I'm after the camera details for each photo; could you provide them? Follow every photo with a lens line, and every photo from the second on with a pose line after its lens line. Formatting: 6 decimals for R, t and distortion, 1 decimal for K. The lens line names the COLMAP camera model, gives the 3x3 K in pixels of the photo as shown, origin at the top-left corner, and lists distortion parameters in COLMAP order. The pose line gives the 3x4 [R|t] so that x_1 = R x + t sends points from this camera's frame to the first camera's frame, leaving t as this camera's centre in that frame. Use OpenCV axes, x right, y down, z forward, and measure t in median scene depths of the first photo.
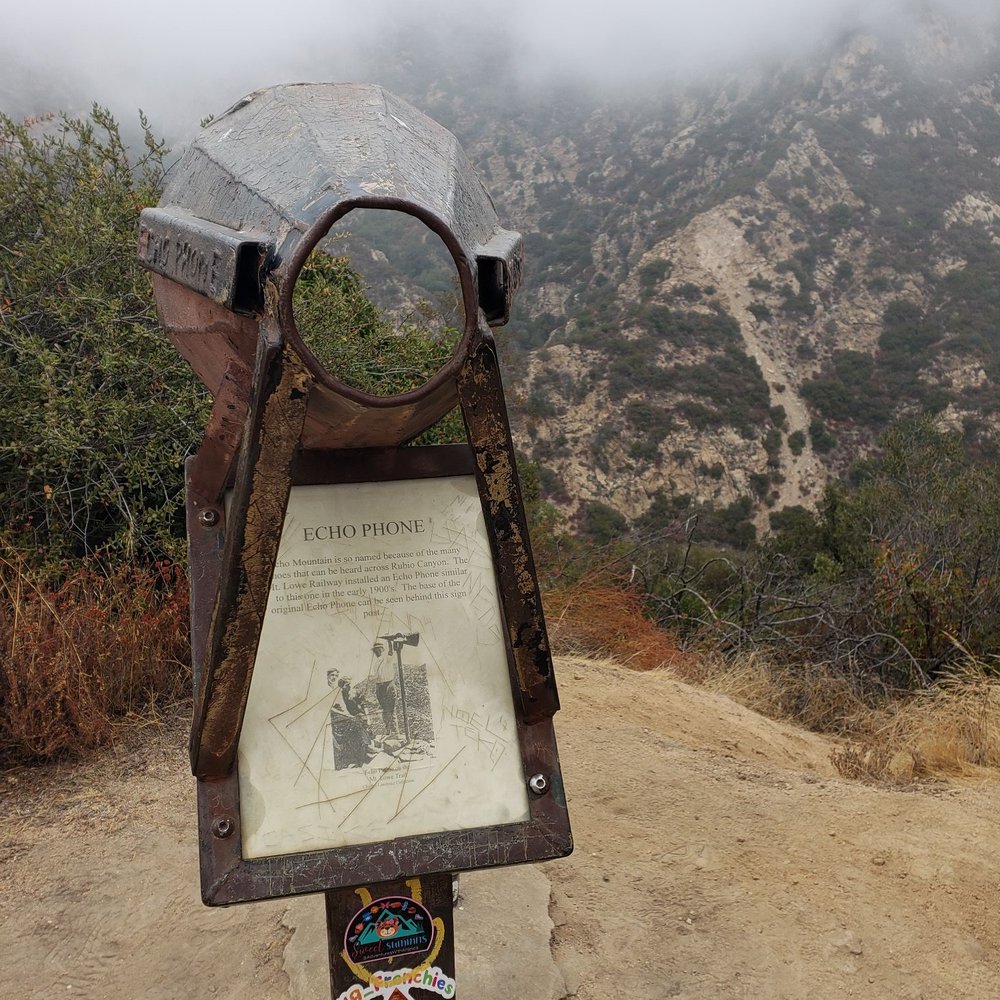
lens RADIAL K [[974.3, 0, 500.0], [0, 974.3, 500.0], [0, 0, 1]] dist [0.077680, -0.007931]
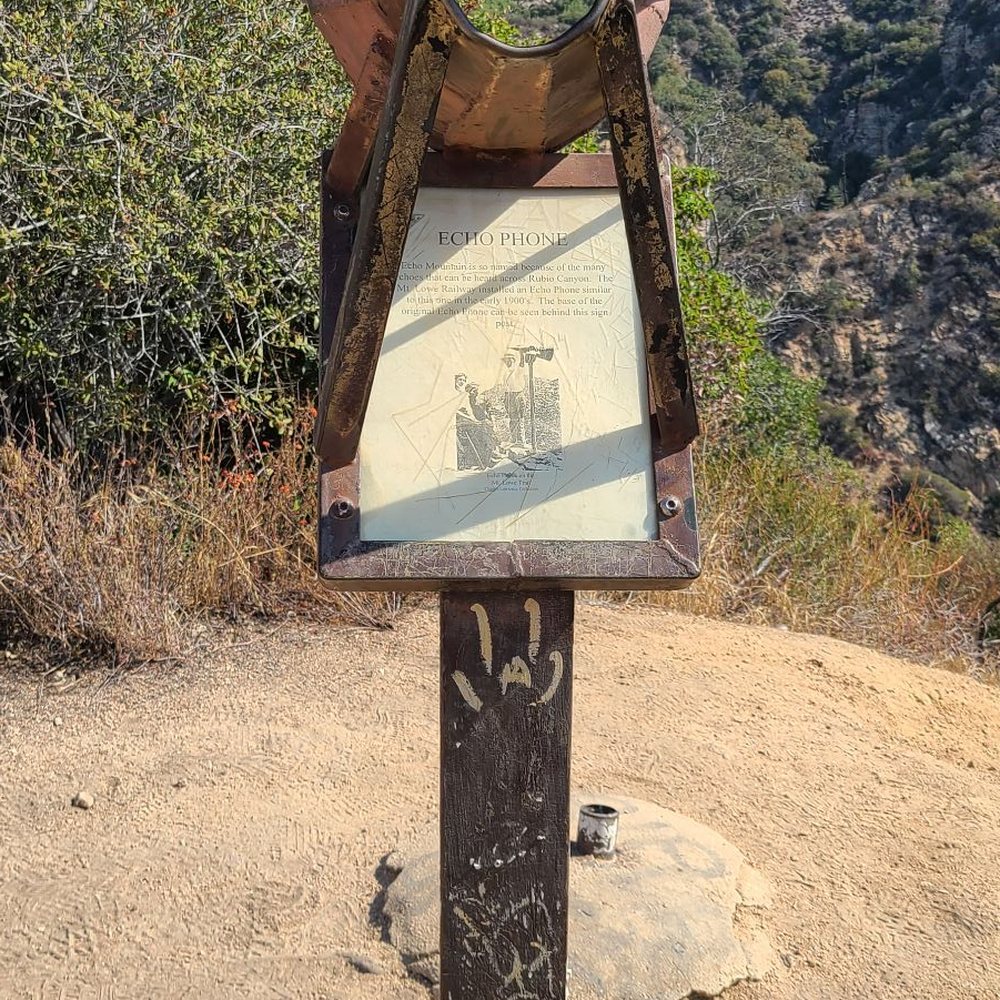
lens RADIAL K [[1670.7, 0, 536.4], [0, 1670.7, 500.4], [0, 0, 1]] dist [0.104847, -0.027624]
pose [[0.988355, 0.059758, -0.139939, 0.137974], [-0.058570, 0.998204, 0.012600, 0.273499], [0.140441, -0.004257, 0.990080, -0.604965]]
